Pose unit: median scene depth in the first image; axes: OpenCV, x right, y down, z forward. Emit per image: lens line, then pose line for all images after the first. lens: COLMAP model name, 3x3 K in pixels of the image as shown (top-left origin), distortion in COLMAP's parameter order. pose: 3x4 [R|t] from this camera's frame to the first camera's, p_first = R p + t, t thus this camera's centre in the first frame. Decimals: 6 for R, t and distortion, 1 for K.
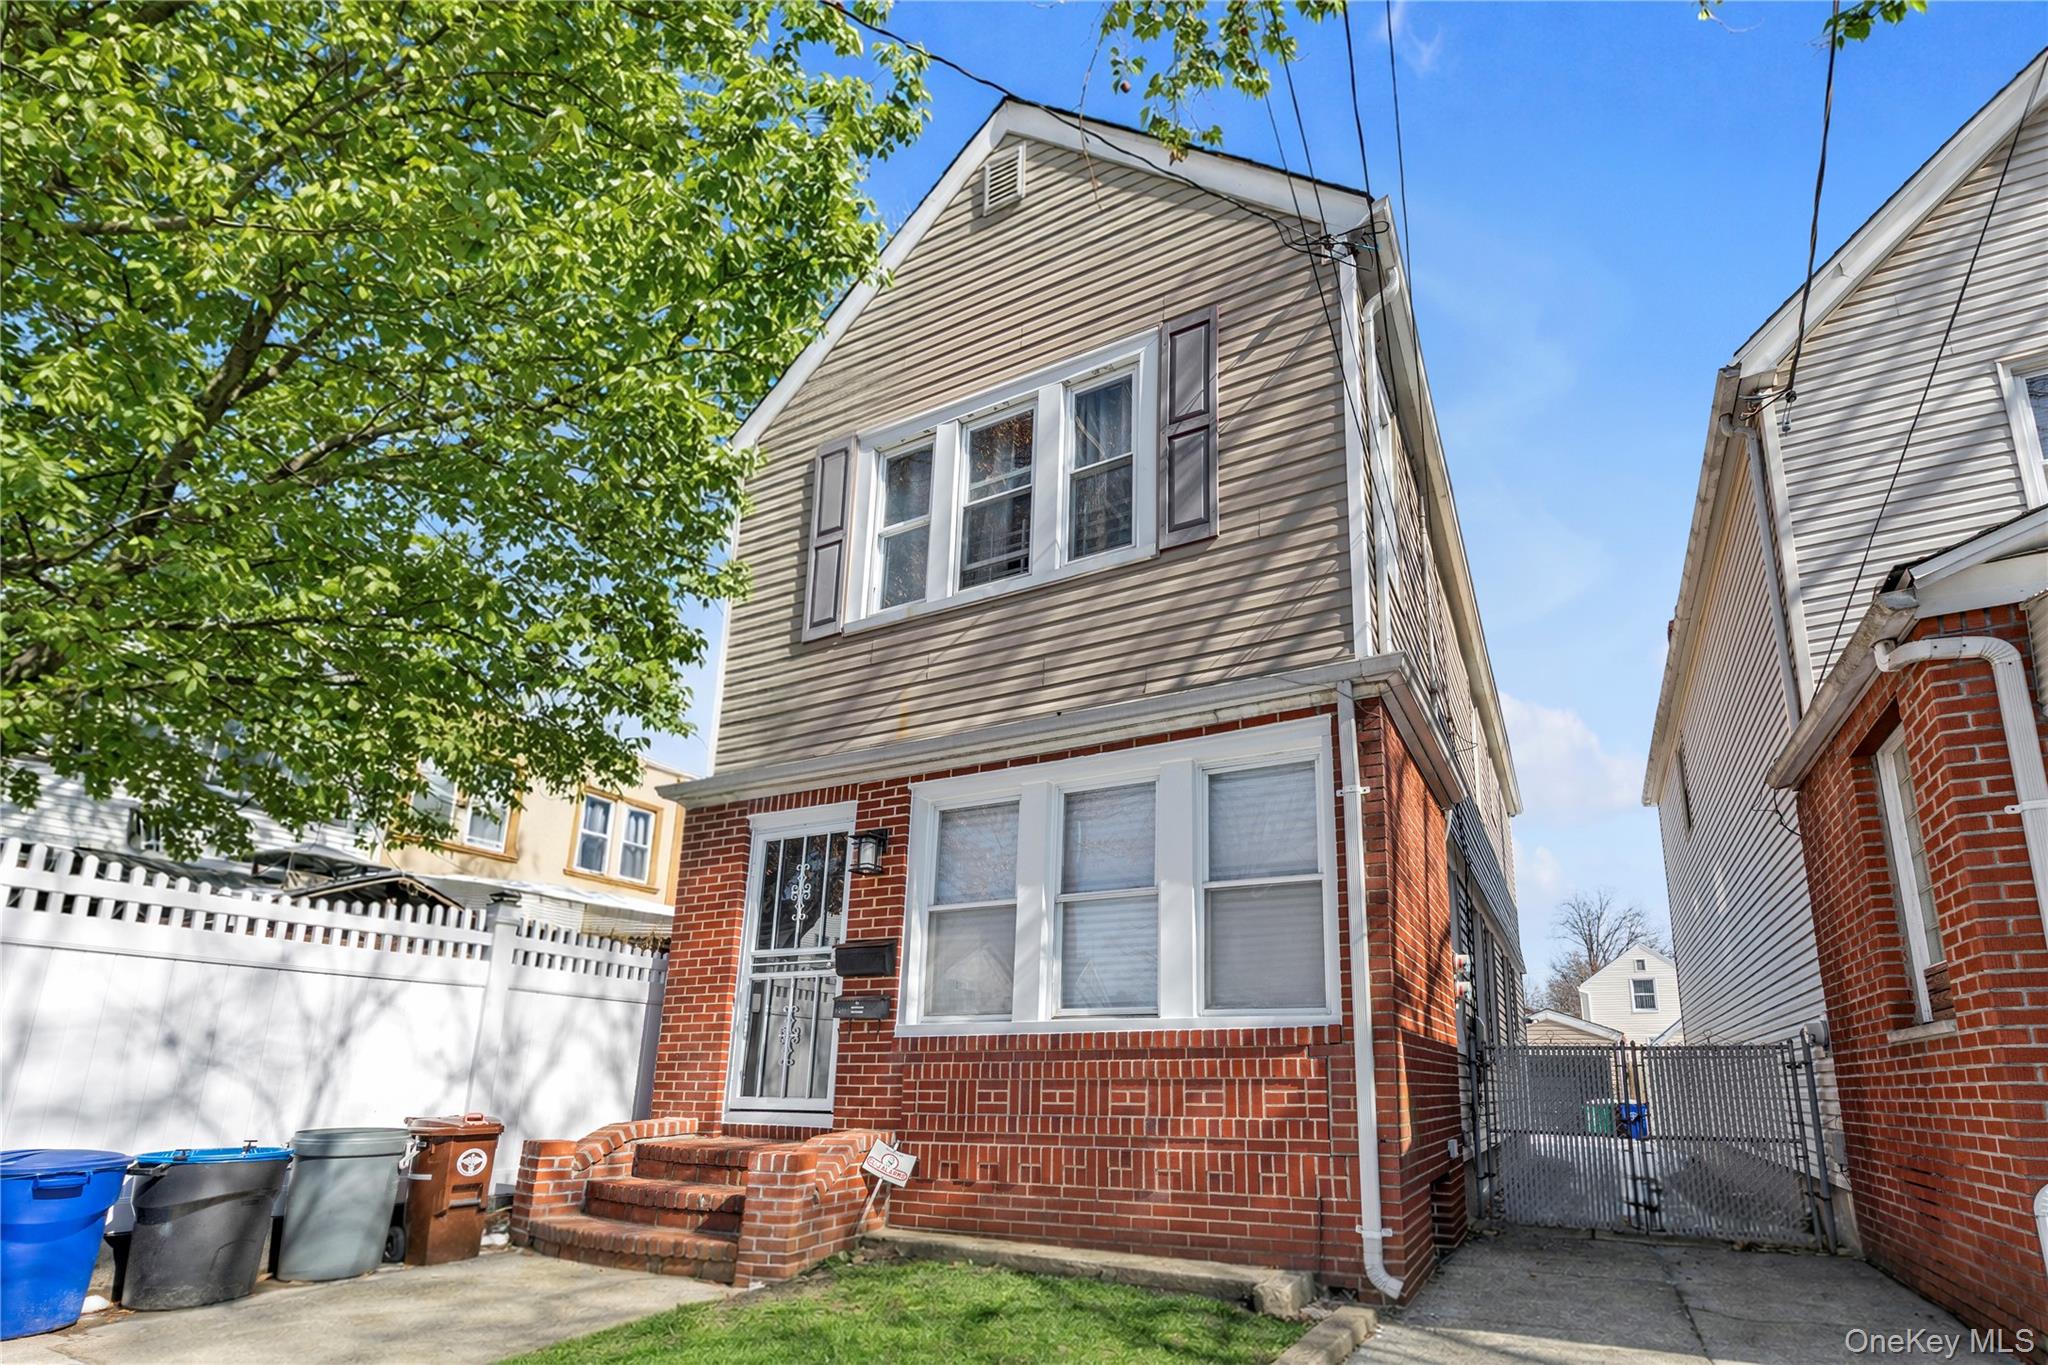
lens RADIAL K [[899.2, 0, 1166.1], [0, 899.2, 891.5], [0, 0, 1]] dist [0.000876, -0.000141]
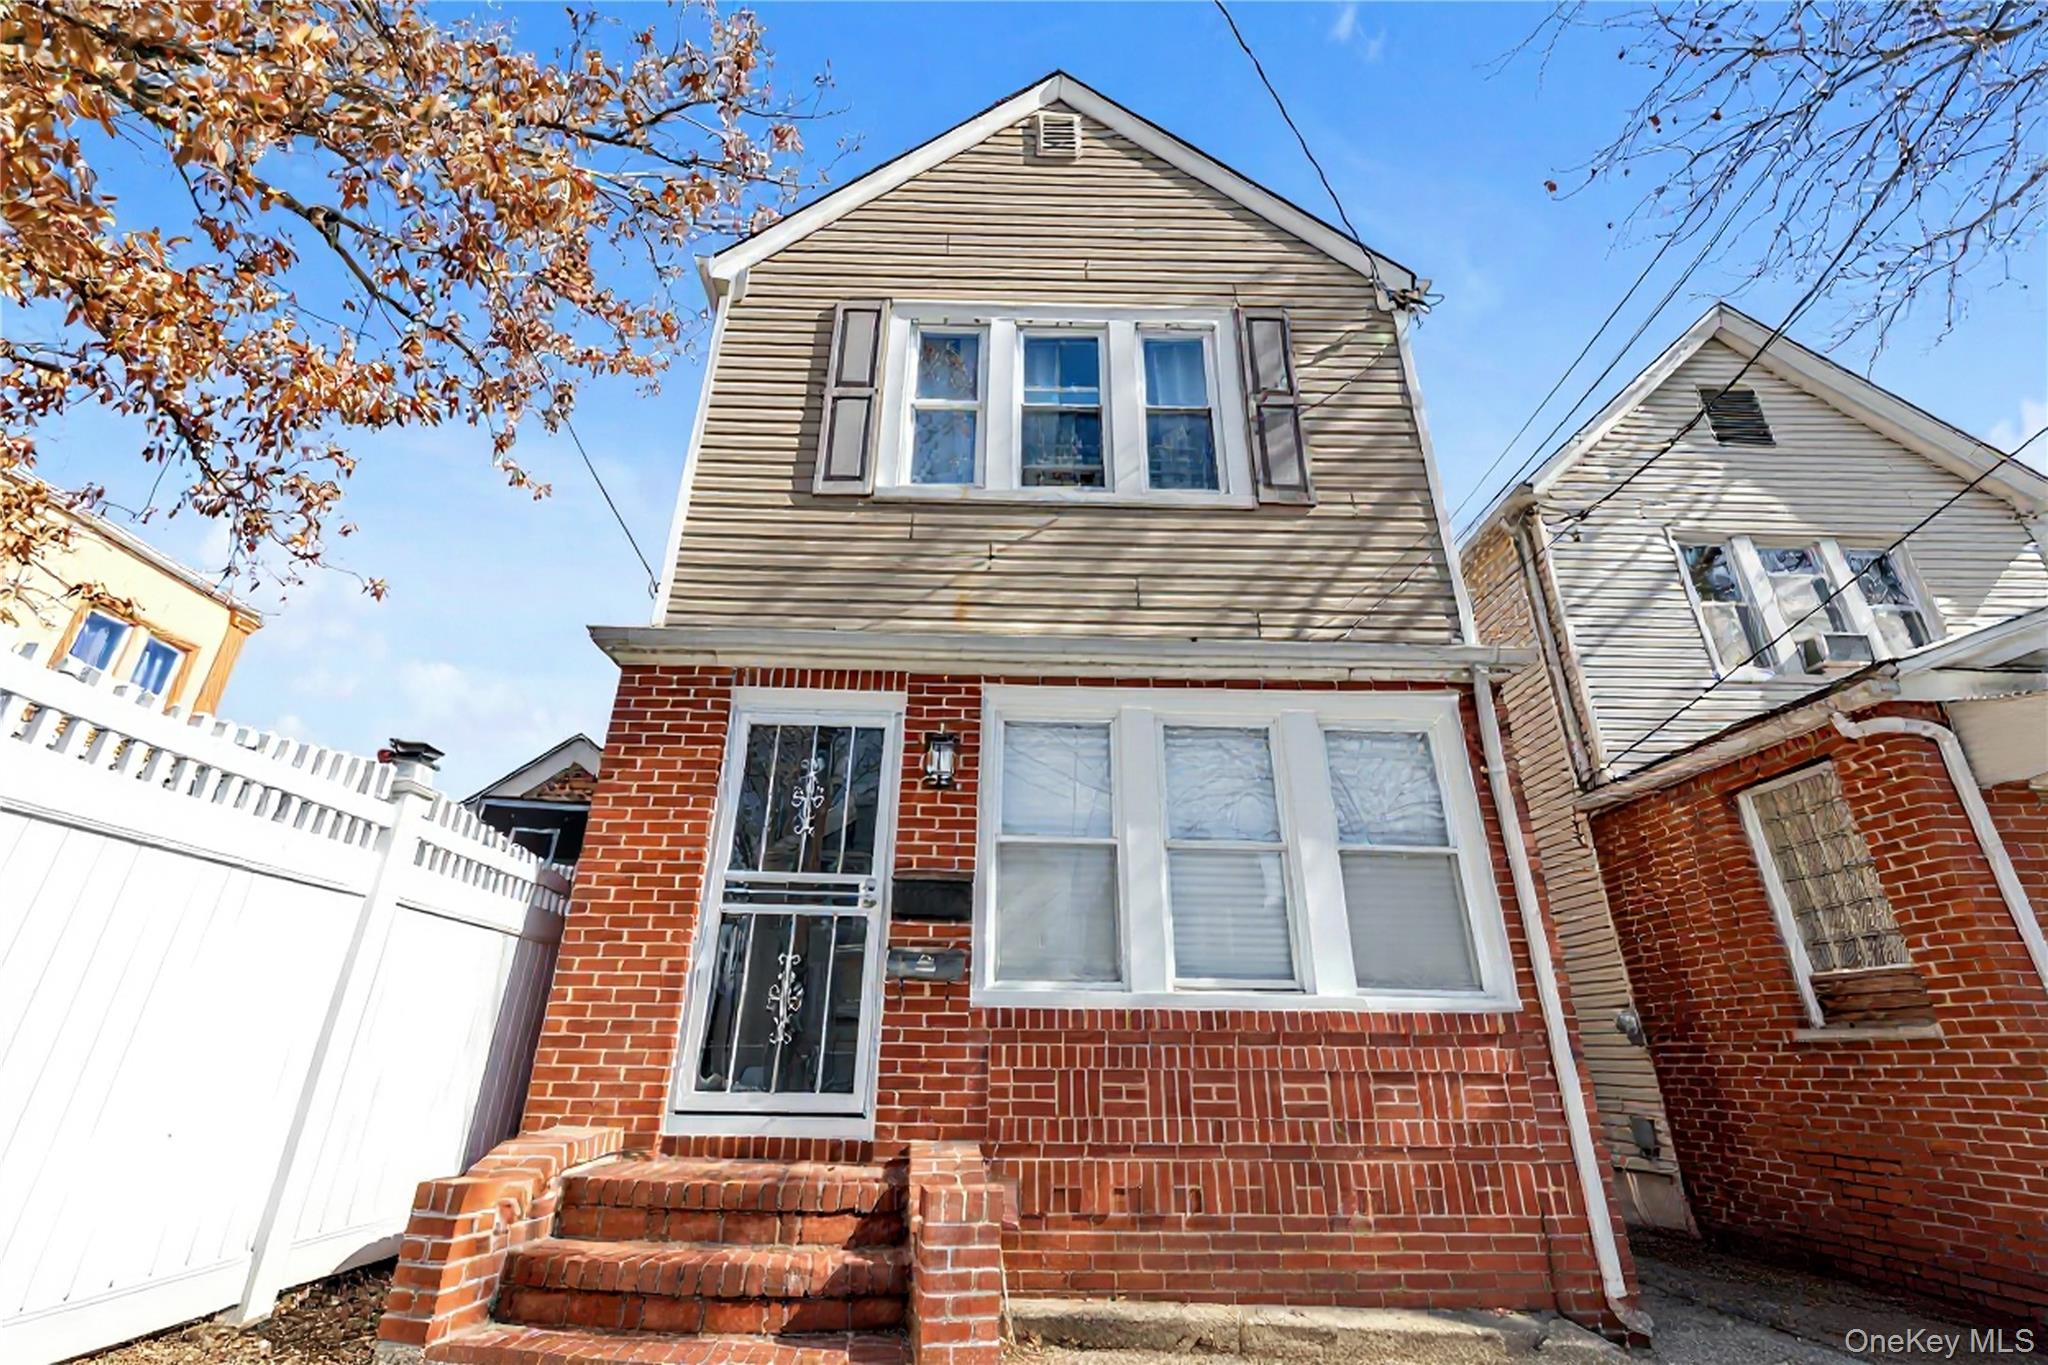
lens RADIAL K [[889.8, 0, 1014.1], [0, 889.8, 654.6], [0, 0, 1]] dist [0.002372, -0.000232]
pose [[0.904426, 0.189241, 0.382362, -0.595498], [-0.097344, 0.964134, -0.246921, 0.056132], [-0.415376, 0.186101, 0.890410, 0.255002]]
